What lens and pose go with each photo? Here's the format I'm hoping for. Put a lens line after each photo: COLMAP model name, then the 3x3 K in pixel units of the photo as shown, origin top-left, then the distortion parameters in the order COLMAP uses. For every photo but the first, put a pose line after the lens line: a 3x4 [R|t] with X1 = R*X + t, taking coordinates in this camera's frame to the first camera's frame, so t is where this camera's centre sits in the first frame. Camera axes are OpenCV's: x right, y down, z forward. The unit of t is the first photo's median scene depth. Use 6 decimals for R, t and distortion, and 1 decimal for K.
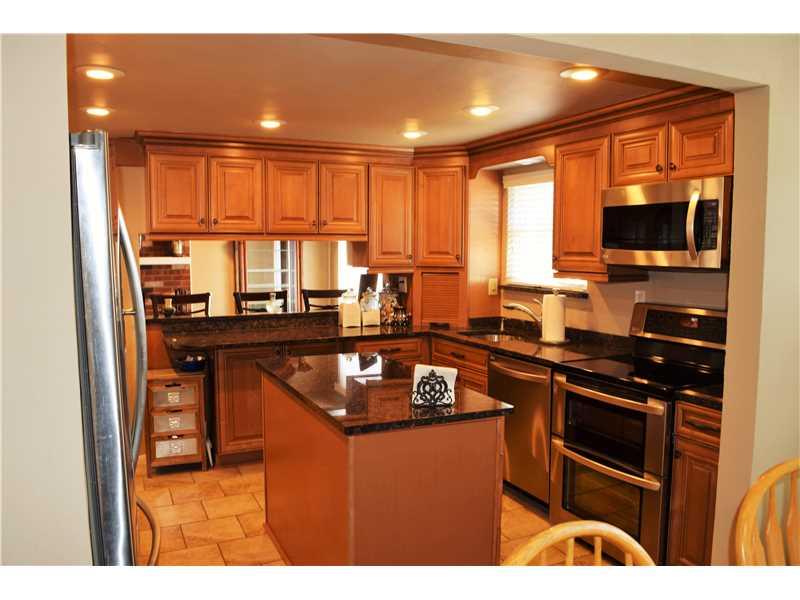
lens RADIAL K [[628.8, 0, 403.6], [0, 628.8, 301.1], [0, 0, 1]] dist [-0.102880, -0.004915]
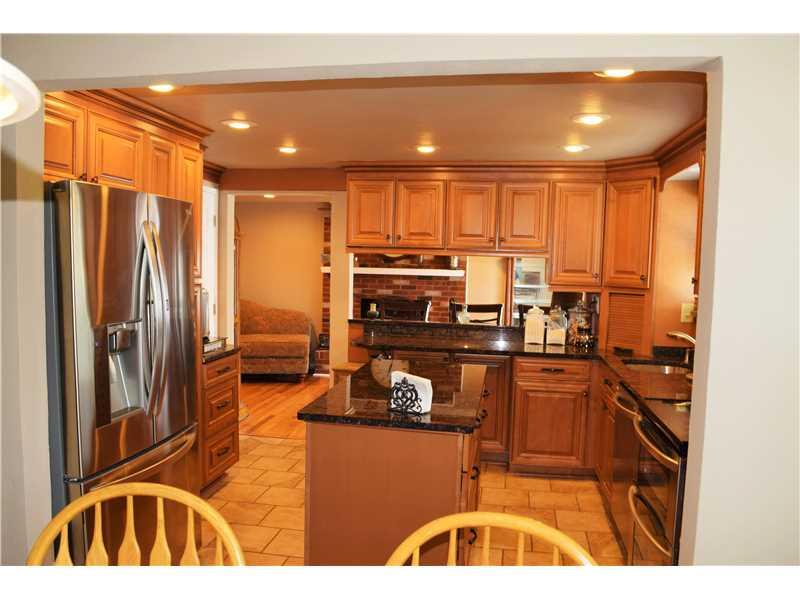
lens RADIAL K [[628.8, 0, 403.6], [0, 628.8, 301.1], [0, 0, 1]] dist [-0.102880, -0.004915]
pose [[0.810804, 0.056366, -0.582597, 0.332943], [-0.072479, 0.997360, -0.004375, -0.006944], [0.580813, 0.045773, 0.812749, 0.069730]]
